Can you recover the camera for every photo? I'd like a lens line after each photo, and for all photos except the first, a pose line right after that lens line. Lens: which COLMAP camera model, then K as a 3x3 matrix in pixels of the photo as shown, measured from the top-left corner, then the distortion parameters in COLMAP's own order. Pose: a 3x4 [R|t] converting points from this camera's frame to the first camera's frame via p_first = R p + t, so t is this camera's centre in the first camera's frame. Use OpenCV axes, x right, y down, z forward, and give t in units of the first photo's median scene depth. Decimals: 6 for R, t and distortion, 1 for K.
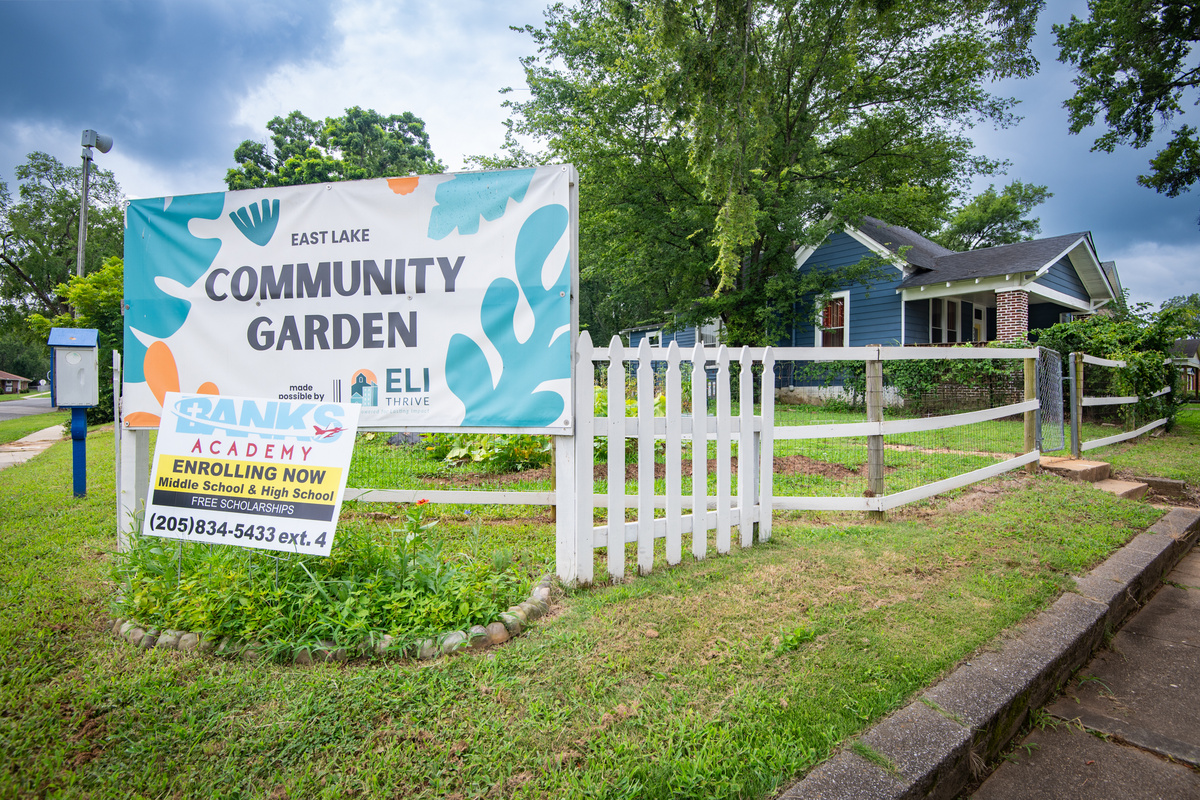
lens RADIAL K [[609.1, 0, 600.0], [0, 609.1, 400.0], [0, 0, 1]] dist [0.001188, -0.015564]
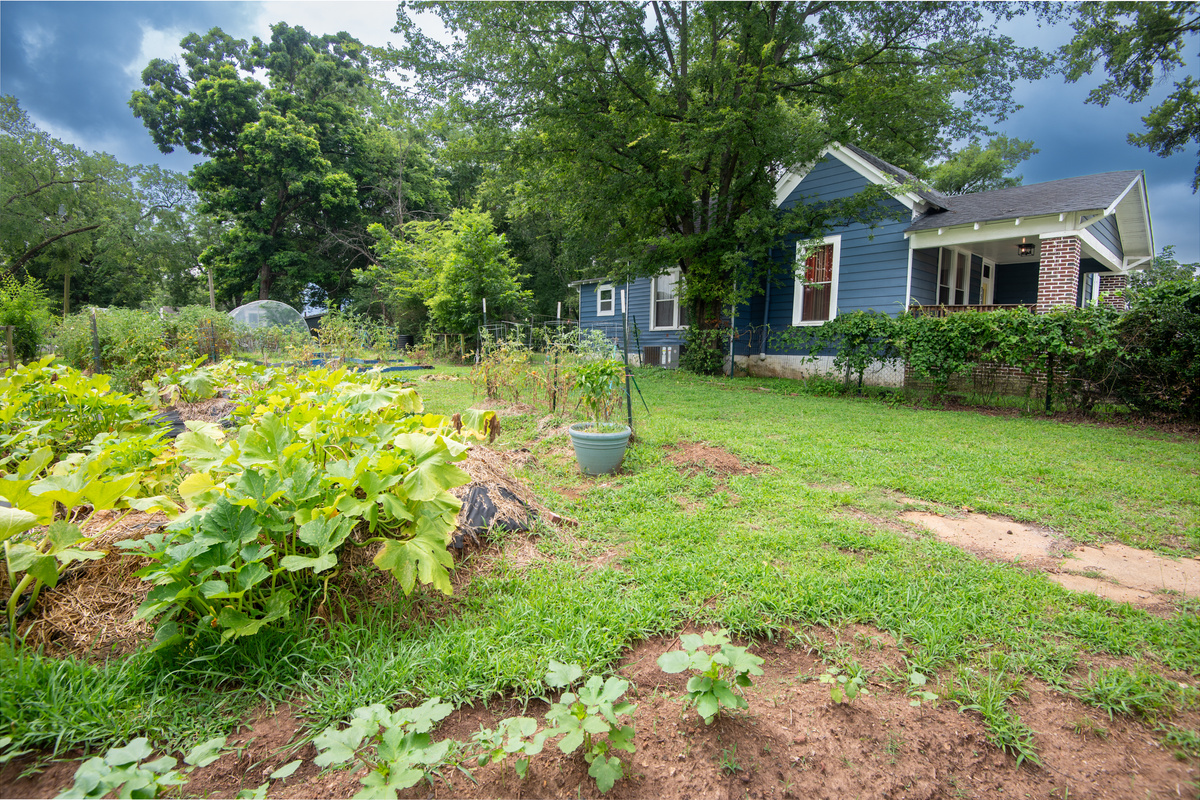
lens RADIAL K [[558.8, 0, 600.0], [0, 558.8, 400.0], [0, 0, 1]] dist [-0.015691, -0.013063]
pose [[0.999299, 0.014838, 0.034375, 0.054572], [-0.017686, 0.996302, 0.084082, -0.015718], [-0.033000, -0.084631, 0.995866, 0.196829]]
